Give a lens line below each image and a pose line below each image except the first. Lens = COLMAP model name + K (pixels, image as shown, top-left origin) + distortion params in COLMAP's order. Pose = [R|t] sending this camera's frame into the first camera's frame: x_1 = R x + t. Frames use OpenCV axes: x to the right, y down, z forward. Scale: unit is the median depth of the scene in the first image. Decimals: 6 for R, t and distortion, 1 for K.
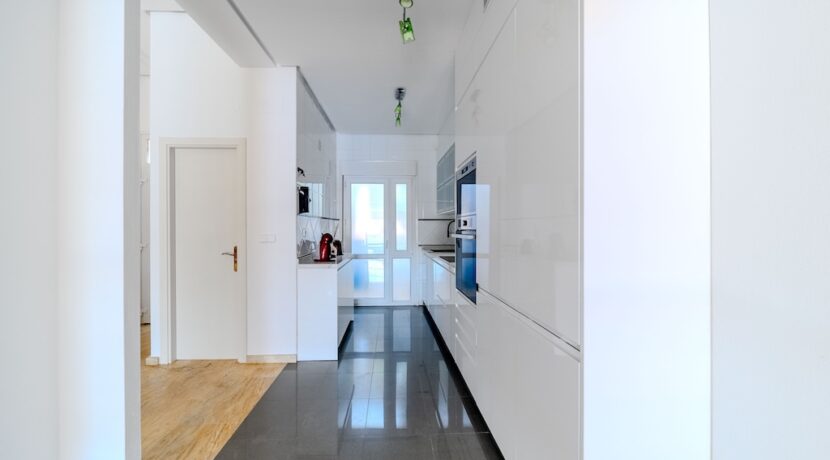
lens RADIAL K [[289.2, 0, 415.0], [0, 289.2, 230.0], [0, 0, 1]] dist [0.000060, 0.000047]
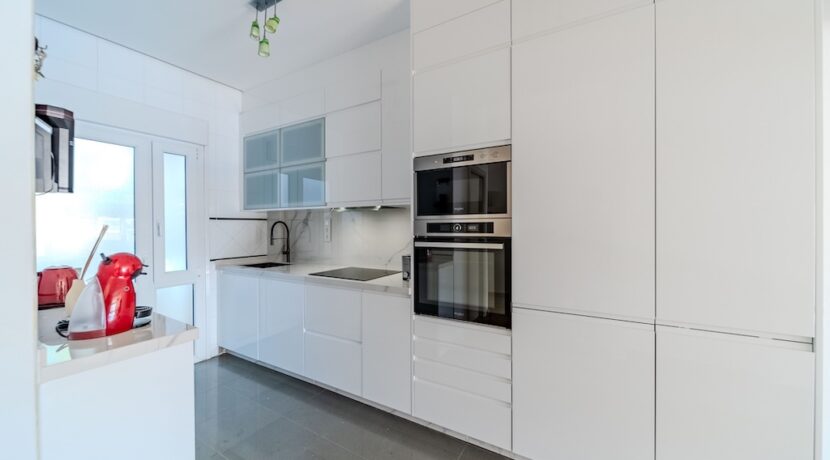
lens RADIAL K [[289.2, 0, 415.0], [0, 289.2, 230.0], [0, 0, 1]] dist [0.000060, 0.000047]
pose [[0.583636, -0.009047, 0.811965, -0.240141], [0.010662, 0.999937, 0.003477, -0.009669], [-0.811945, 0.006628, 0.583696, 0.298041]]
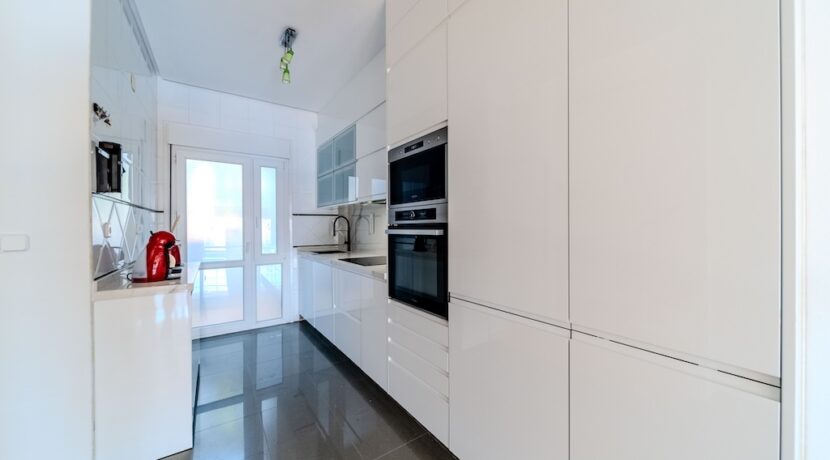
lens RADIAL K [[284.0, 0, 416.7], [0, 284.0, 228.1], [0, 0, 1]] dist [0.001305, 0.000055]
pose [[0.860082, -0.005379, 0.510128, -0.097532], [0.008085, 0.999963, -0.003087, 0.006757], [-0.510092, 0.006779, 0.860093, 0.157379]]
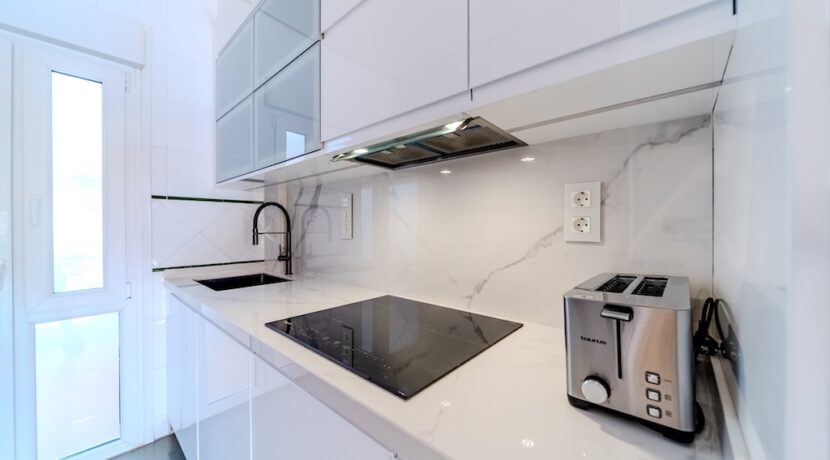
lens RADIAL K [[289.2, 0, 415.0], [0, 289.2, 230.0], [0, 0, 1]] dist [0.000060, 0.000047]
pose [[0.739184, -0.003332, 0.673496, 0.011640], [0.008320, 0.999957, -0.004185, 0.008401], [-0.673453, 0.008697, 0.739179, 0.544903]]
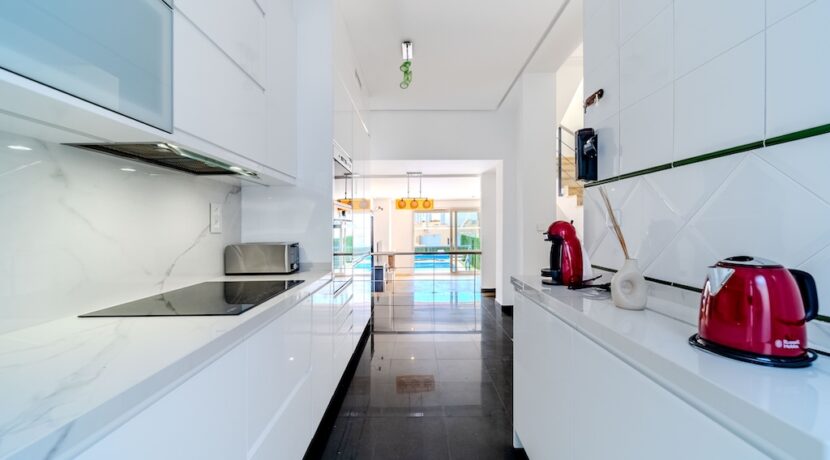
lens RADIAL K [[289.2, 0, 415.0], [0, 289.2, 230.0], [0, 0, 1]] dist [0.000060, 0.000047]
pose [[-0.994094, -0.000426, 0.108520, -0.078915], [0.001940, 0.999763, 0.021701, 0.004809], [-0.108503, 0.021783, -0.993857, 0.941047]]
